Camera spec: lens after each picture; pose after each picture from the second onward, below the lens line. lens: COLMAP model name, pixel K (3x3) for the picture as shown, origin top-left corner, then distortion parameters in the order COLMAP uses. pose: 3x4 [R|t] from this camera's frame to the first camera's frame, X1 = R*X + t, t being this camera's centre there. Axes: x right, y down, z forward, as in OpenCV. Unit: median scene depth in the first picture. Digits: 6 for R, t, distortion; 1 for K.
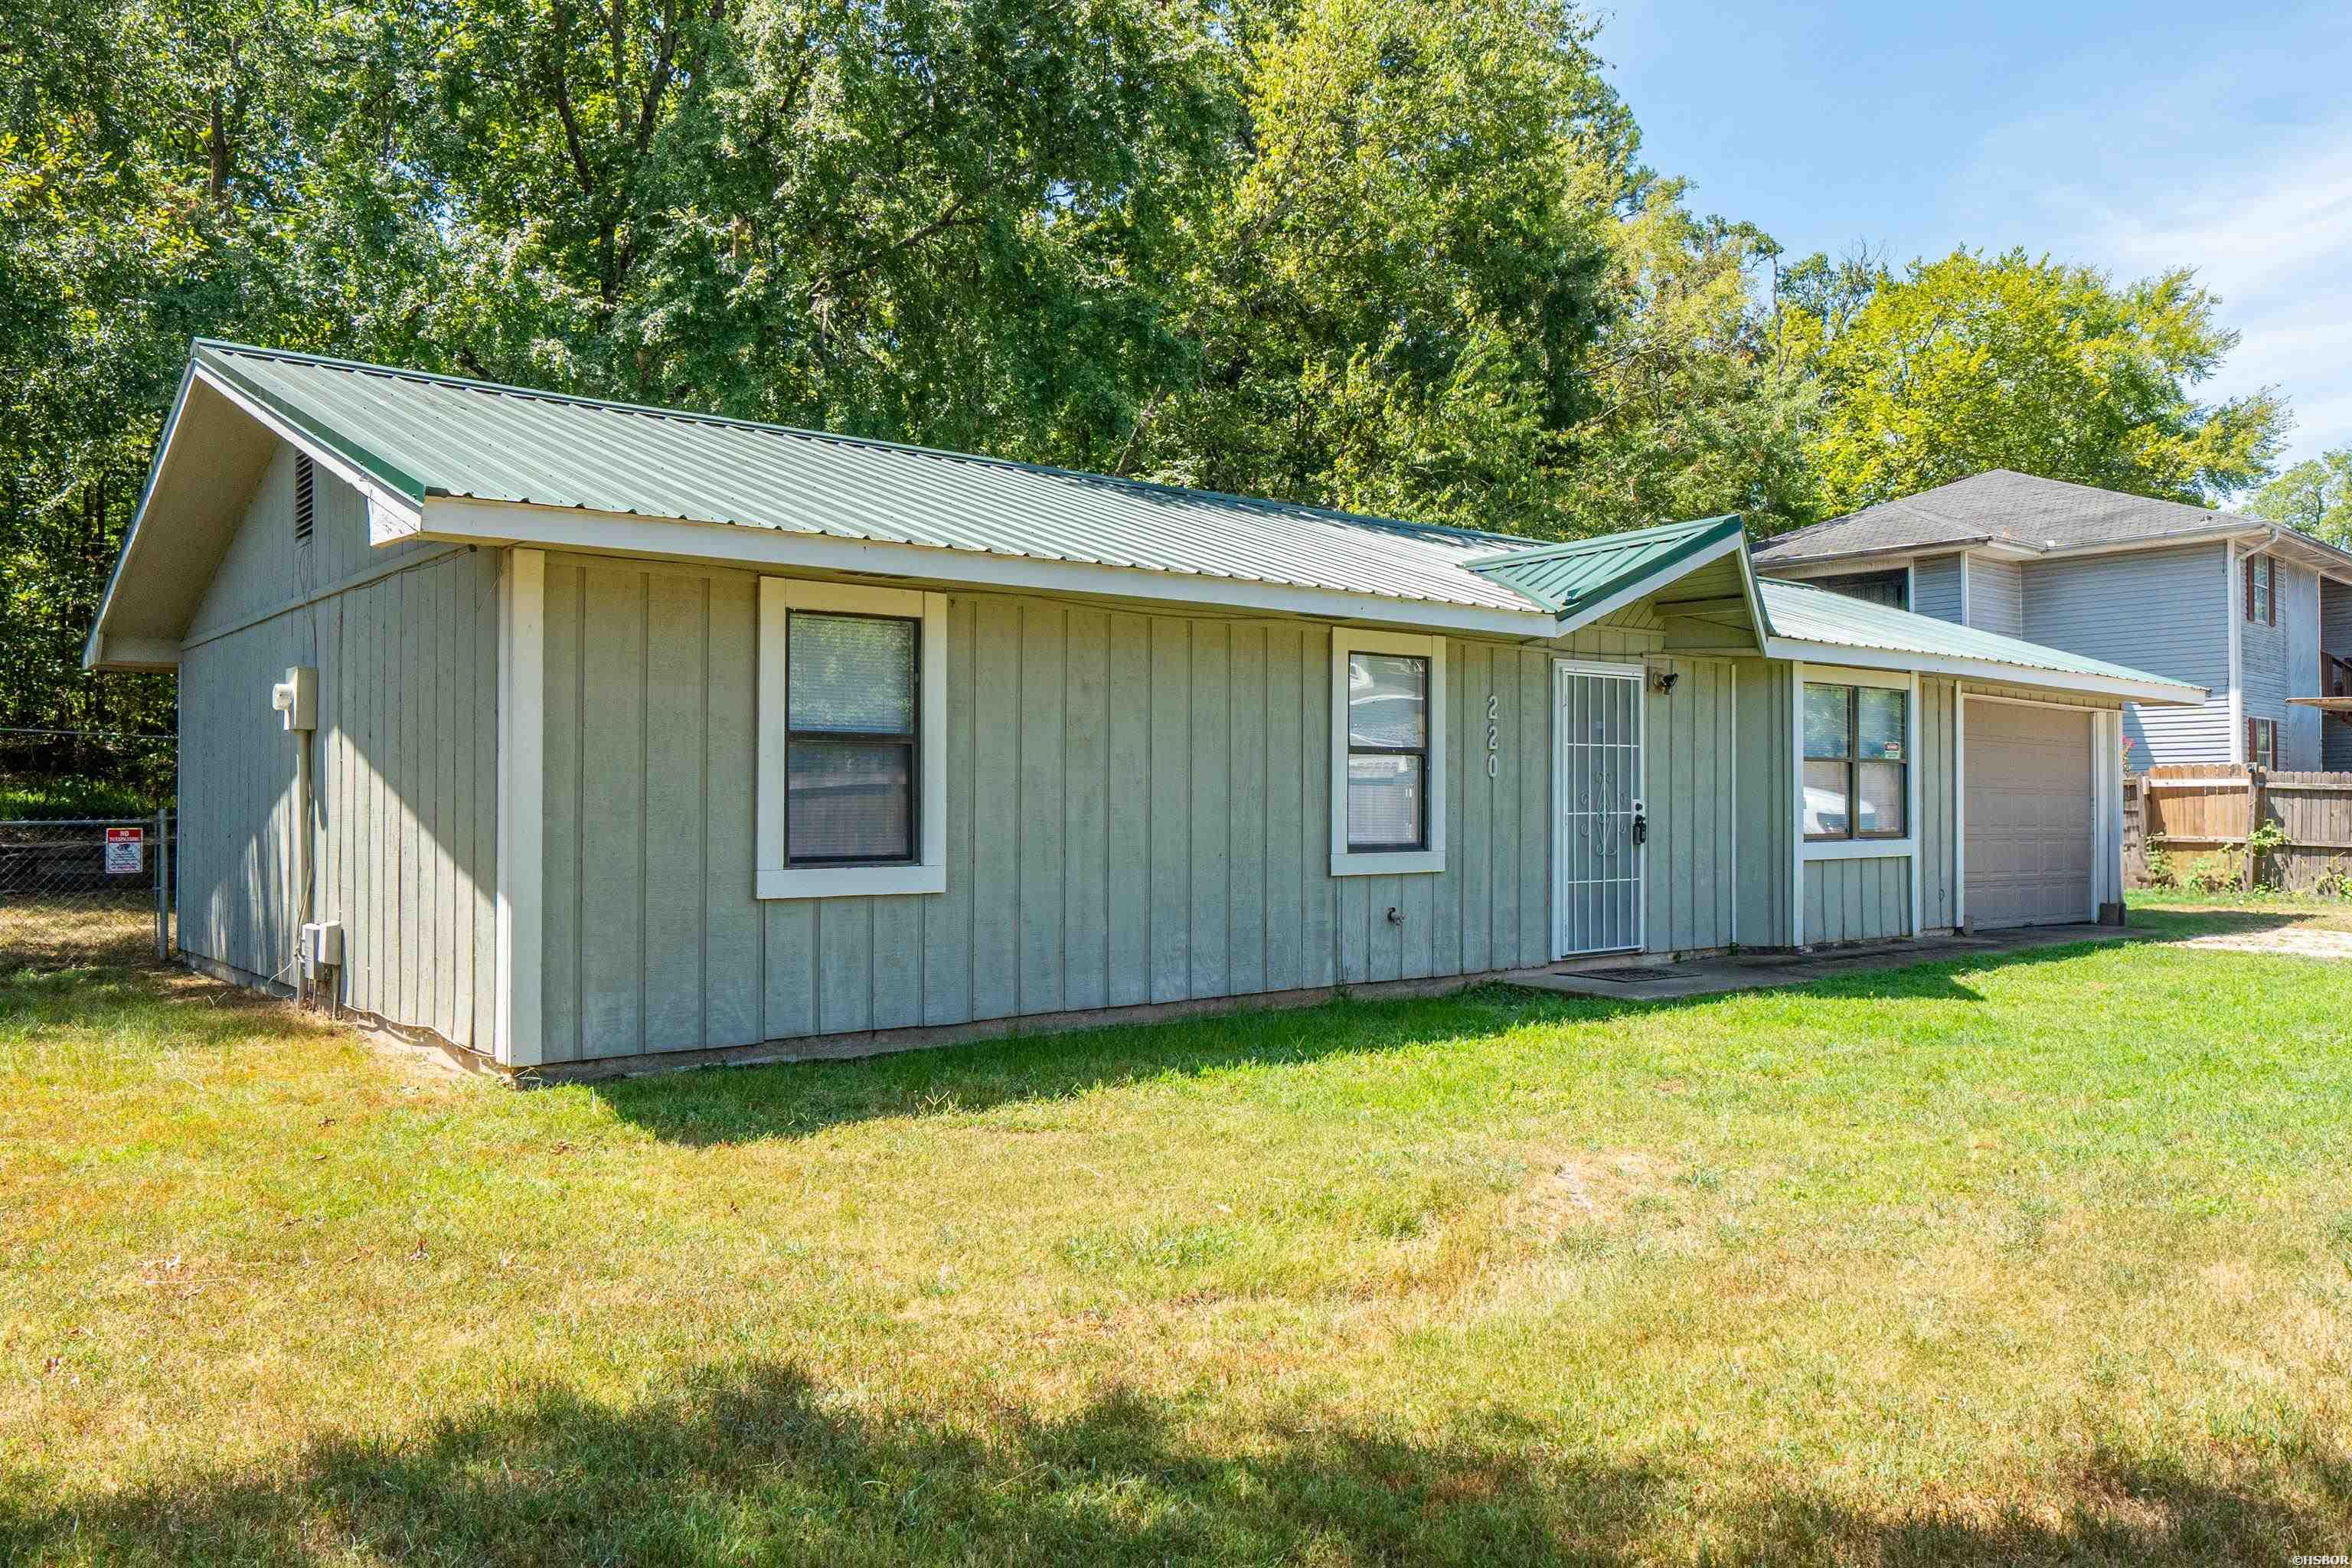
lens RADIAL K [[1731.6, 0, 1176.0], [0, 1731.6, 784.0], [0, 0, 1]] dist [0.031398, -0.027033]
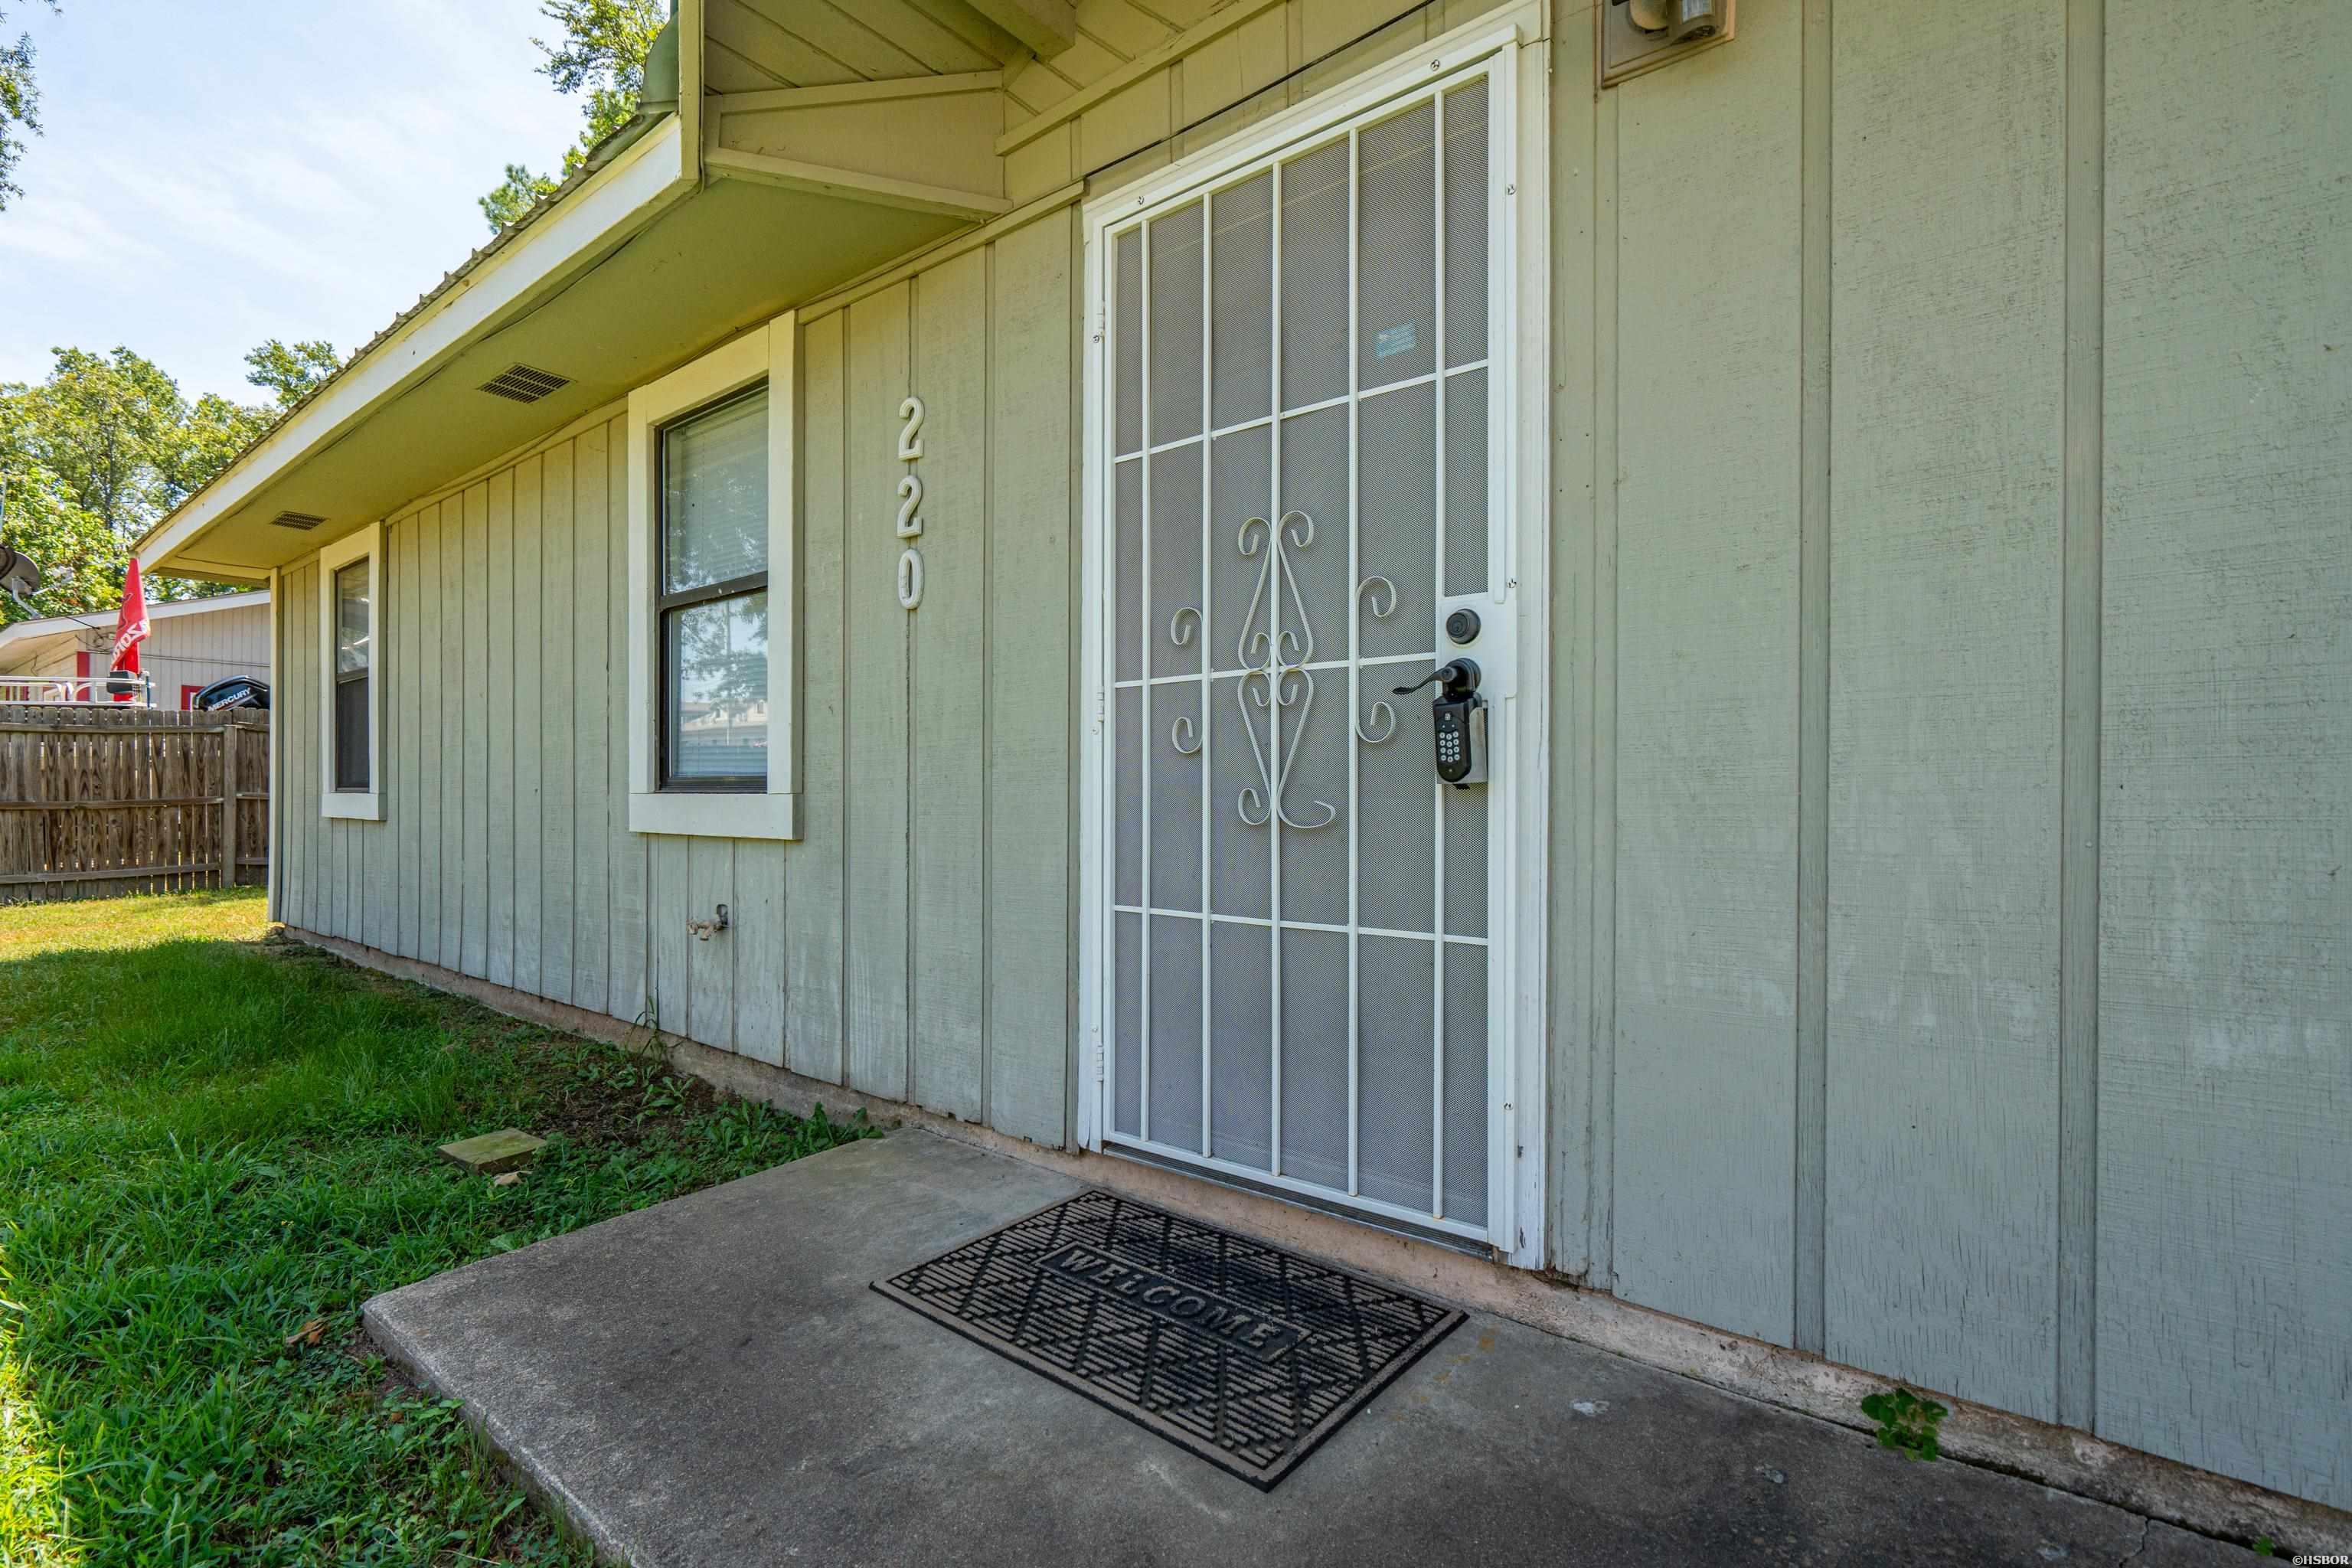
lens RADIAL K [[1094.8, 0, 1176.0], [0, 1094.8, 784.0], [0, 0, 1]] dist [0.001258, 0.000143]
pose [[0.196156, -0.011193, -0.980509, 0.297987], [0.004496, 0.999935, -0.010515, 0.026523], [0.980562, -0.002346, 0.196194, 0.693551]]
